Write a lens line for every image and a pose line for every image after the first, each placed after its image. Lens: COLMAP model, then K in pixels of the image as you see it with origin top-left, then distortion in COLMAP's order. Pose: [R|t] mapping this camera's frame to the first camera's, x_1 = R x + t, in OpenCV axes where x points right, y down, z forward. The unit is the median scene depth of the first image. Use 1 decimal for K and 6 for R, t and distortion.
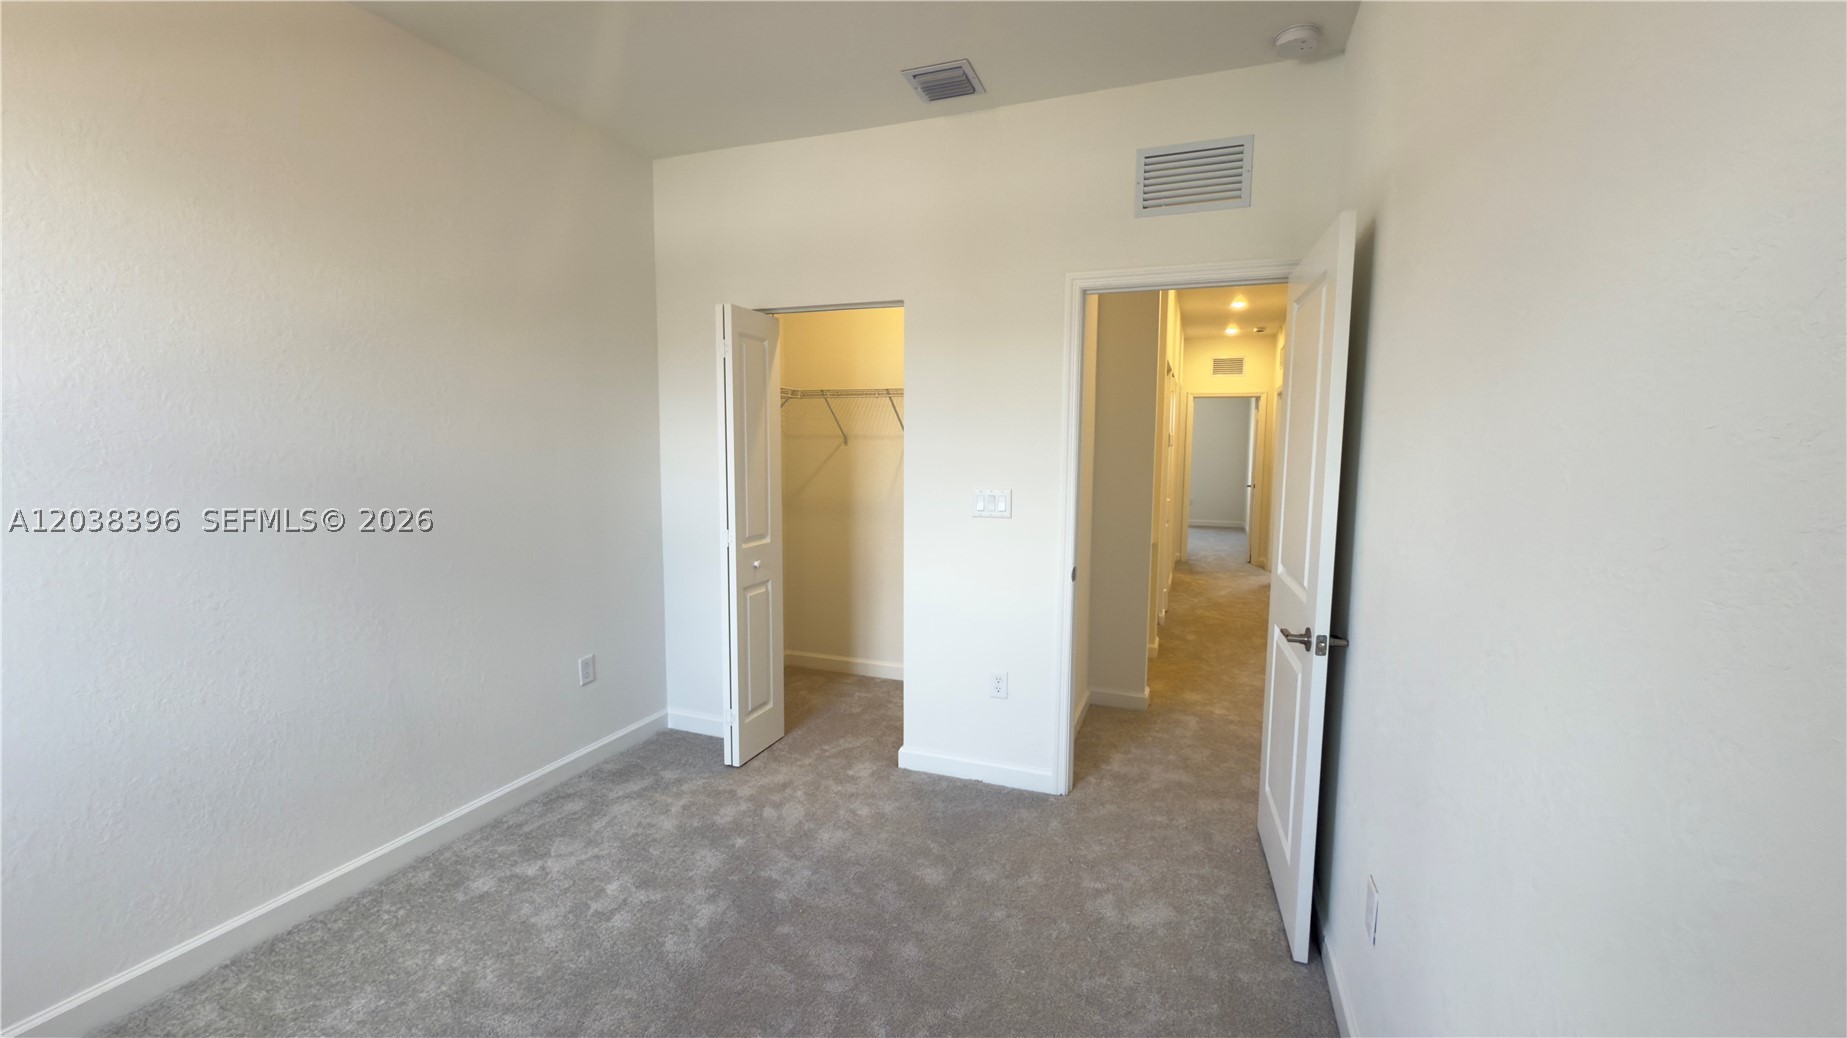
lens RADIAL K [[734.1, 0, 925.9], [0, 734.1, 518.2], [0, 0, 1]] dist [-0.001775, -0.000030]
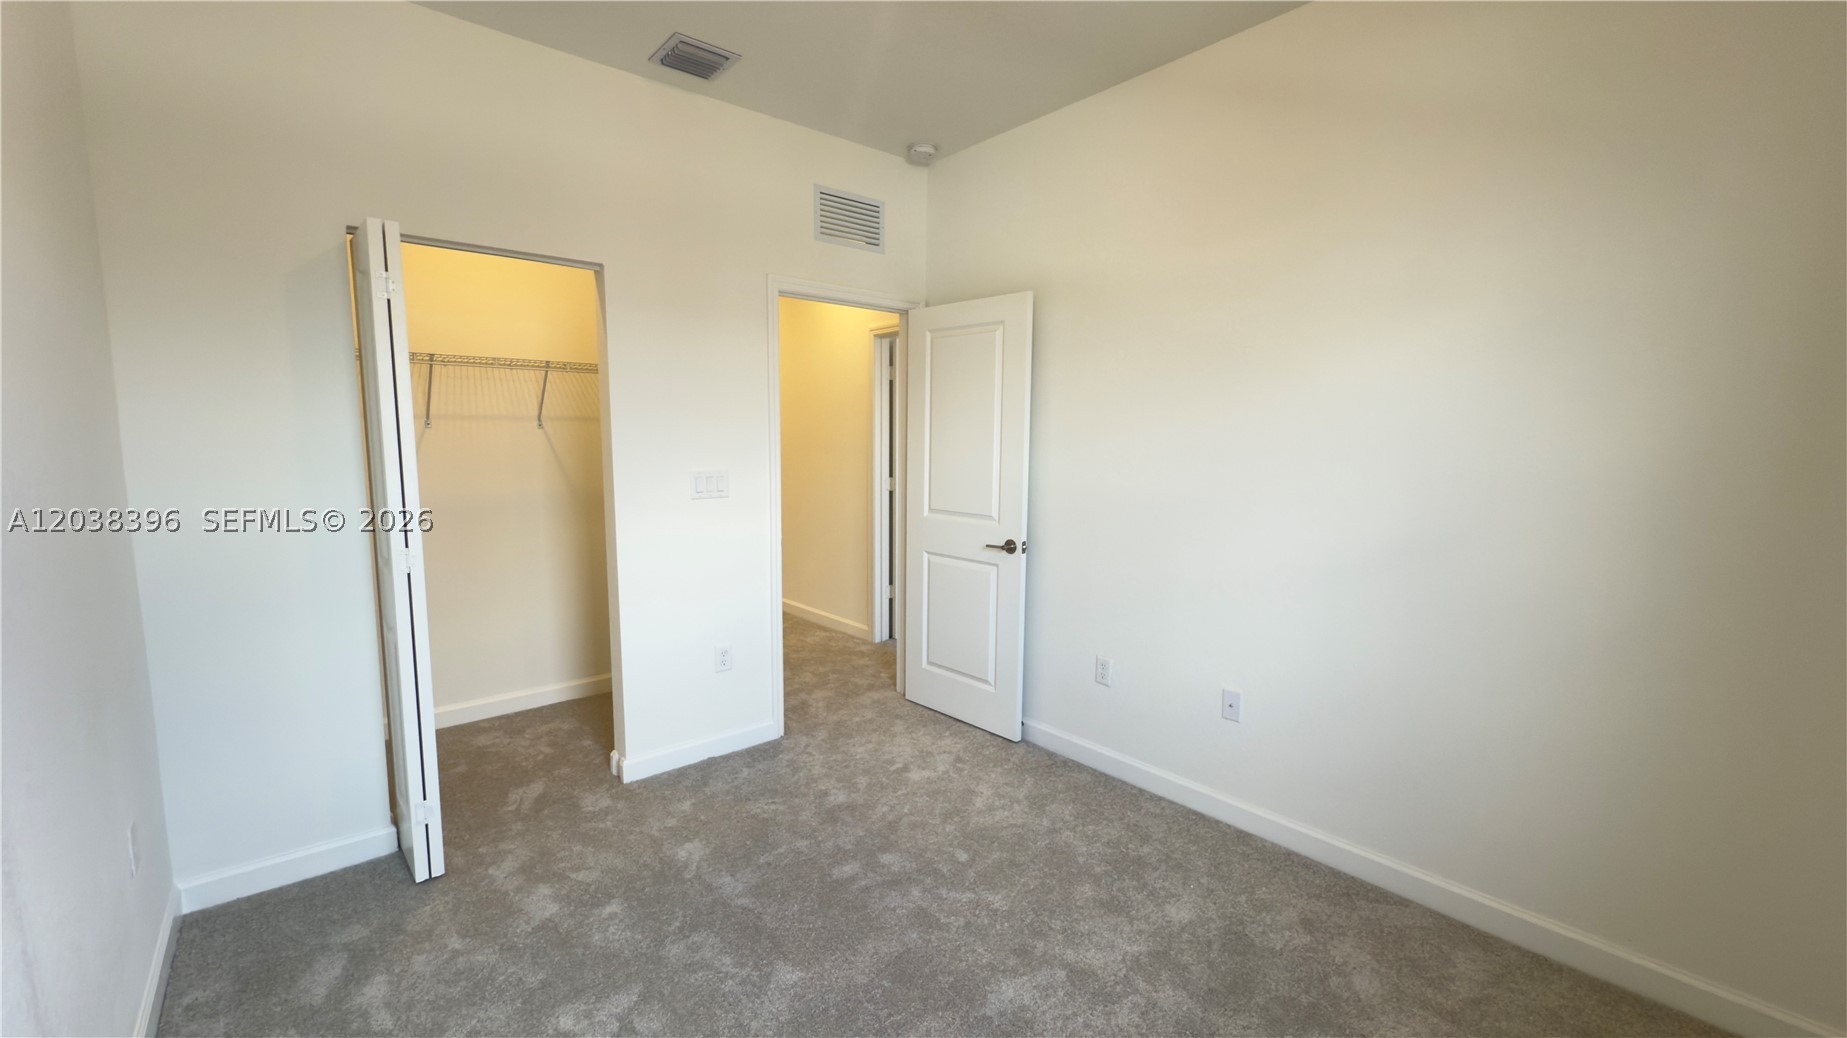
lens RADIAL K [[734.1, 0, 925.9], [0, 734.1, 518.2], [0, 0, 1]] dist [-0.001775, -0.000030]
pose [[0.490226, -0.106970, 0.865006, -0.652046], [0.085381, 0.993561, 0.074480, -0.024134], [-0.867403, 0.037343, 0.496202, 0.230106]]
